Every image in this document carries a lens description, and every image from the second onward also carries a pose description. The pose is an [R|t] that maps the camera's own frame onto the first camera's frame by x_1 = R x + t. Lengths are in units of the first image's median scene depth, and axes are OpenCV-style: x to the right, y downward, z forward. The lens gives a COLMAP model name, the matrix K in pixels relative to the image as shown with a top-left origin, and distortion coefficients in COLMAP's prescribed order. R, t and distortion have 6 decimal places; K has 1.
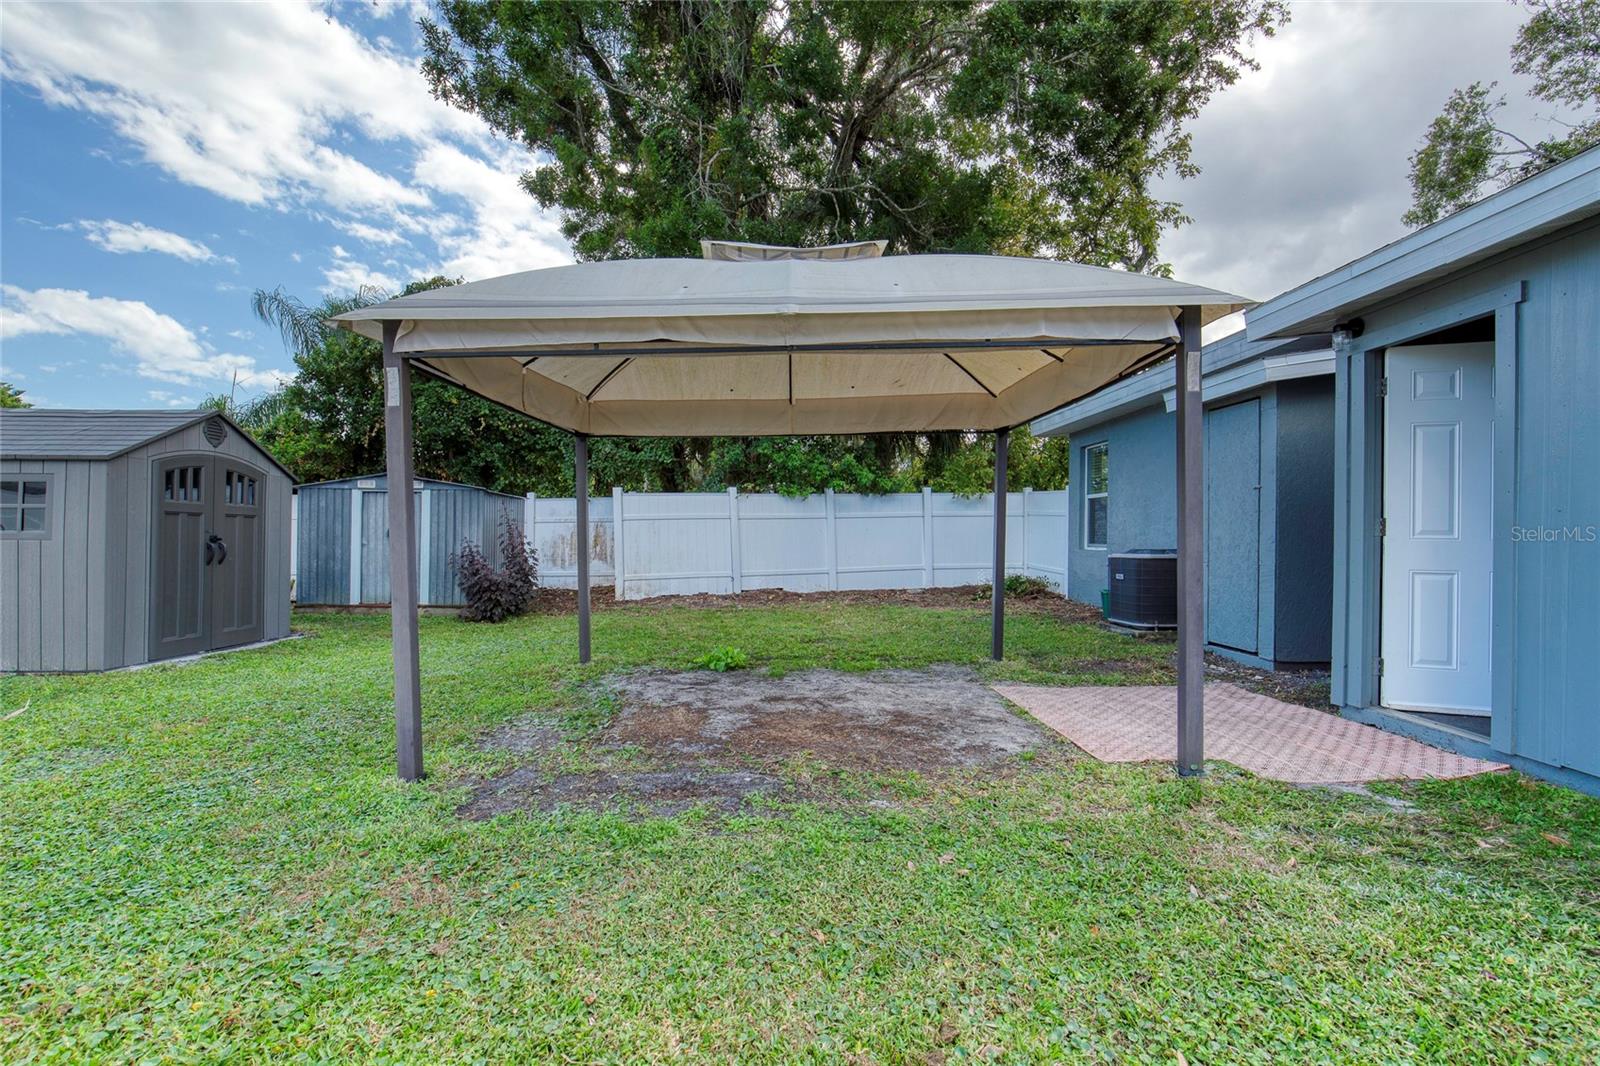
lens RADIAL K [[739.0, 0, 779.1], [0, 739.0, 538.1], [0, 0, 1]] dist [-0.018840, 0.007558]
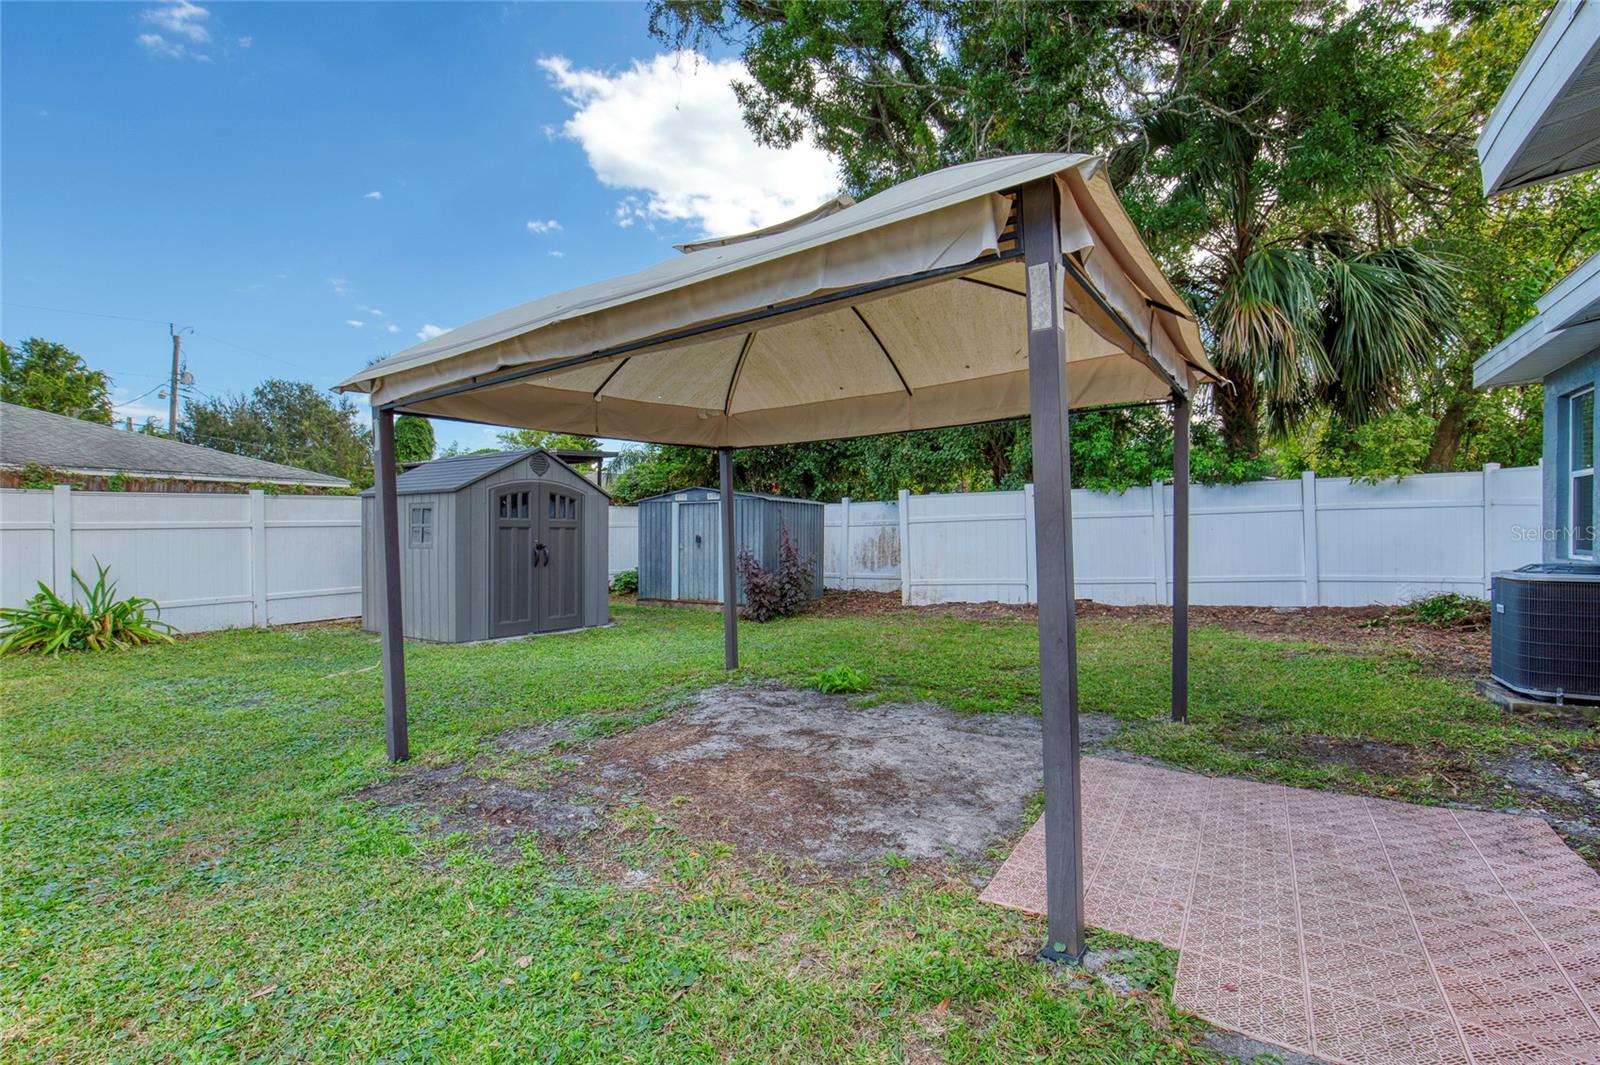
lens RADIAL K [[739.0, 0, 779.1], [0, 739.0, 537.6], [0, 0, 1]] dist [-0.018840, 0.007558]
pose [[0.828031, -0.006231, -0.560647, 0.225213], [0.008505, 0.999963, 0.001449, -0.009703], [0.560617, -0.005968, 0.828054, 0.115488]]
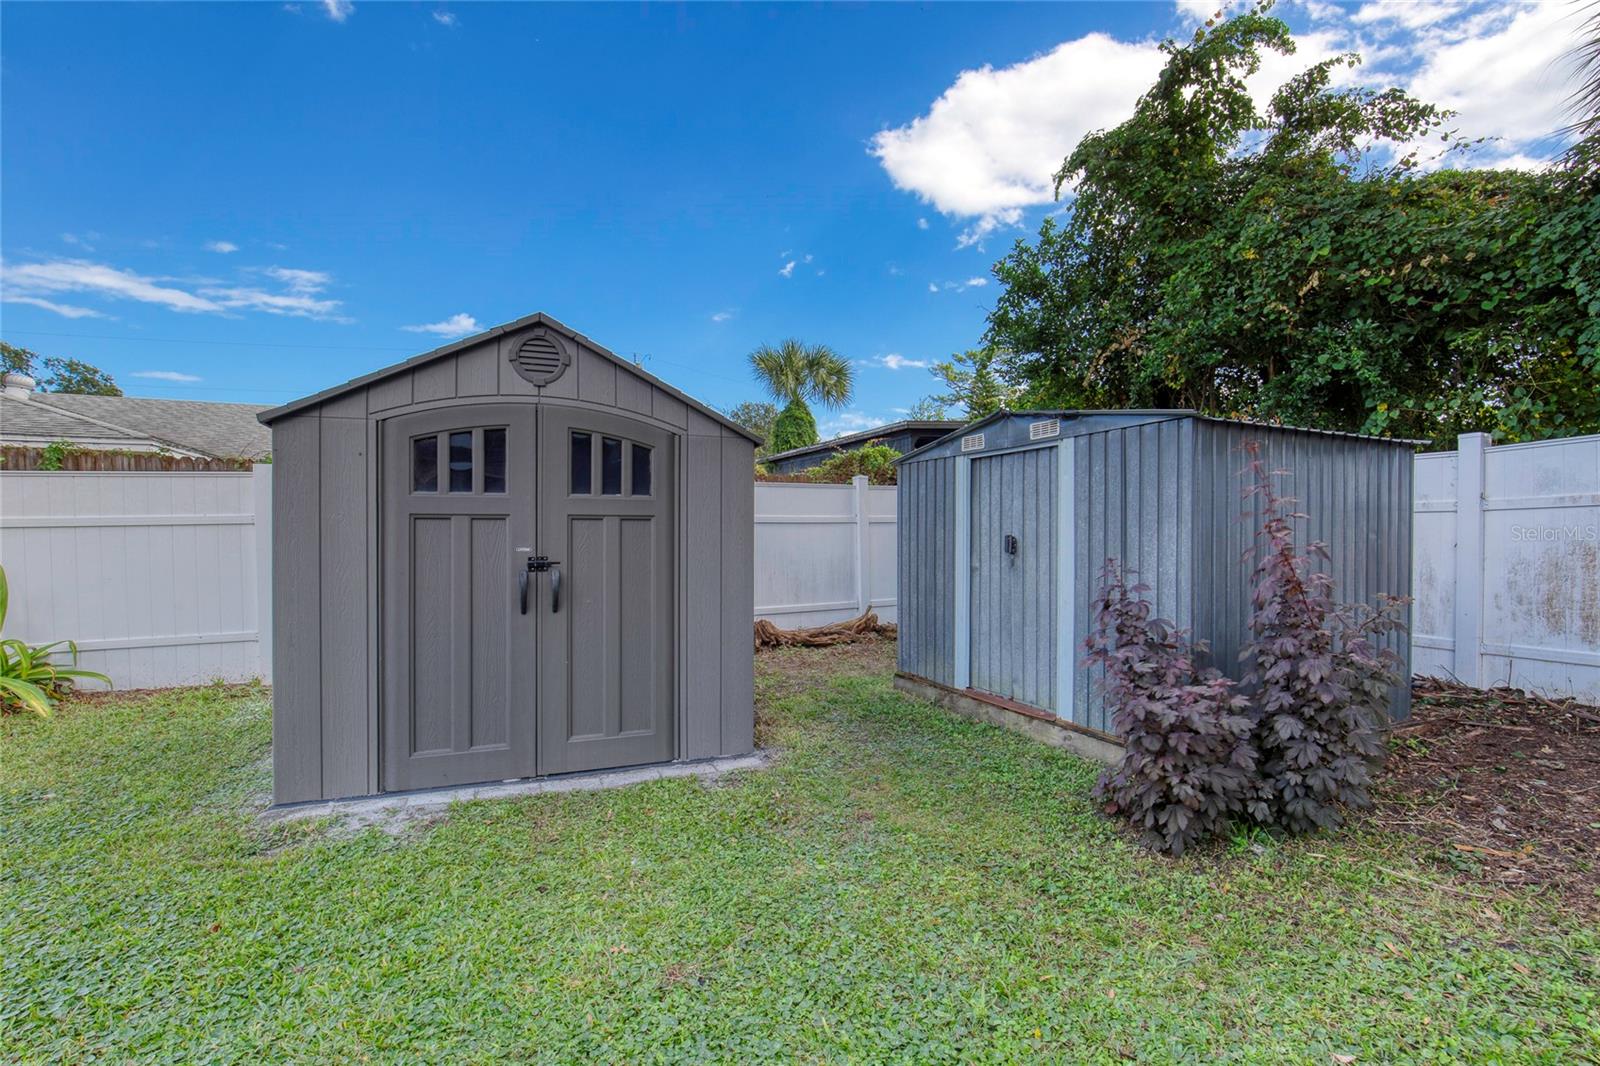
lens RADIAL K [[739.0, 0, 779.1], [0, 739.0, 538.1], [0, 0, 1]] dist [-0.018840, 0.007558]
pose [[0.379561, -0.007285, -0.925138, -0.163667], [0.006525, 0.999965, -0.005198, -0.009686], [0.925144, -0.004063, 0.379595, 0.699103]]
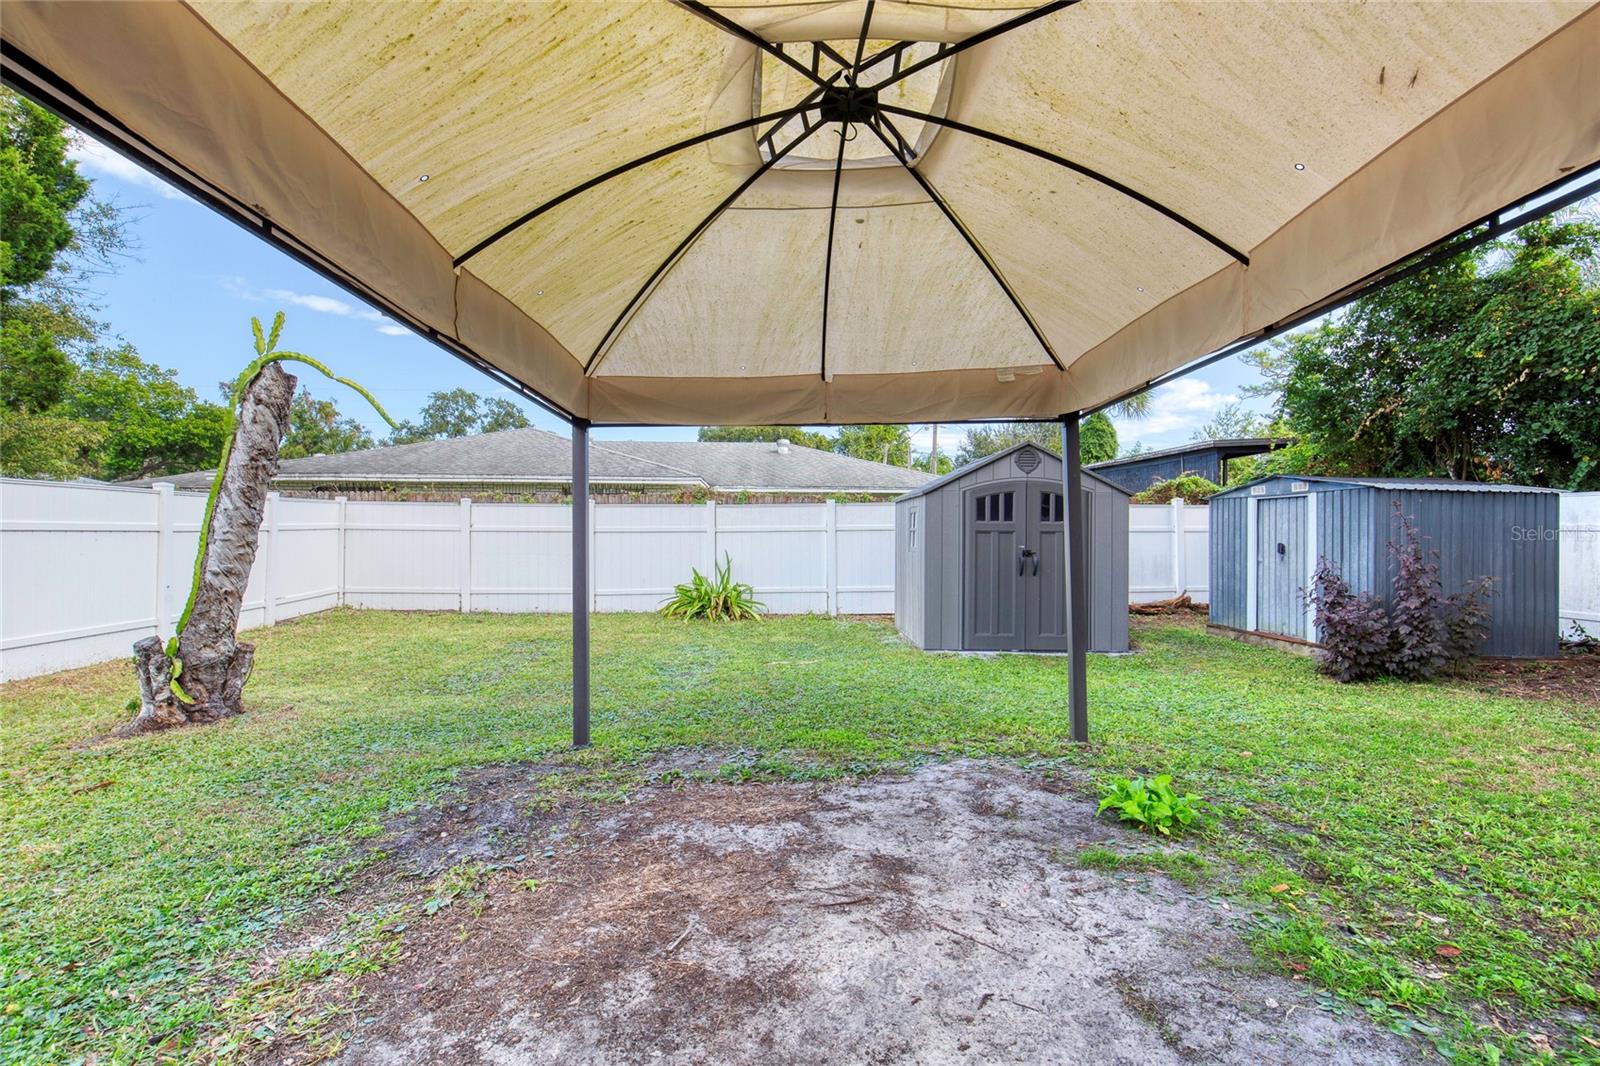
lens RADIAL K [[726.7, 0, 780.9], [0, 726.7, 519.9], [0, 0, 1]] dist [-0.023810, 0.006535]
pose [[0.022675, -0.027808, -0.999356, 0.256741], [-0.008237, 0.999574, -0.028001, -0.011804], [0.999709, 0.008866, 0.022436, 0.429822]]
